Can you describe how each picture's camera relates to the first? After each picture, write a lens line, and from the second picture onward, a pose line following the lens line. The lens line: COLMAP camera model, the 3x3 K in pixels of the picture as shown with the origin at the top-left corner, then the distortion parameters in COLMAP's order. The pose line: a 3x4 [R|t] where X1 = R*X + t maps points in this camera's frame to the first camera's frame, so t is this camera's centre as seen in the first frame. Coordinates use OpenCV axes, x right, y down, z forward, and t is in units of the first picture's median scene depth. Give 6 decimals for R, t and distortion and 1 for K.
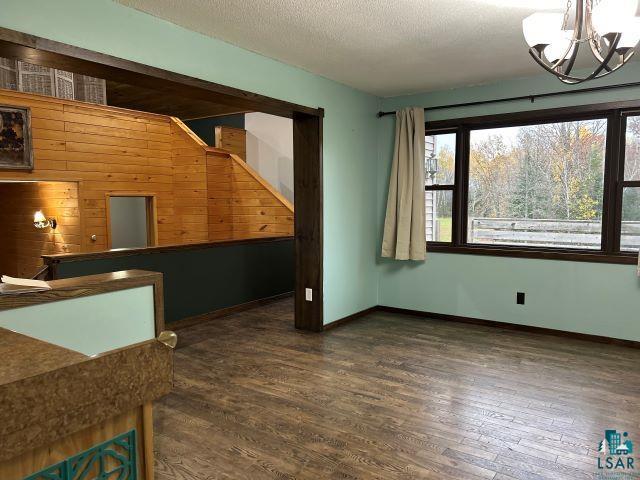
lens RADIAL K [[484.9, 0, 320.6], [0, 484.9, 241.0], [0, 0, 1]] dist [0.005246, 0.000543]
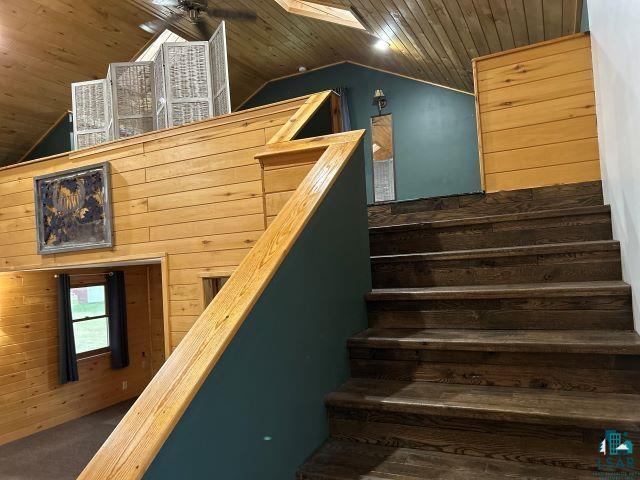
lens RADIAL K [[484.9, 0, 320.7], [0, 484.9, 241.5], [0, 0, 1]] dist [0.005246, 0.000543]
pose [[0.165100, -0.044825, -0.985258, 0.148041], [-0.019191, 0.998632, -0.048649, -0.116045], [0.986090, 0.026940, 0.164014, 1.095171]]
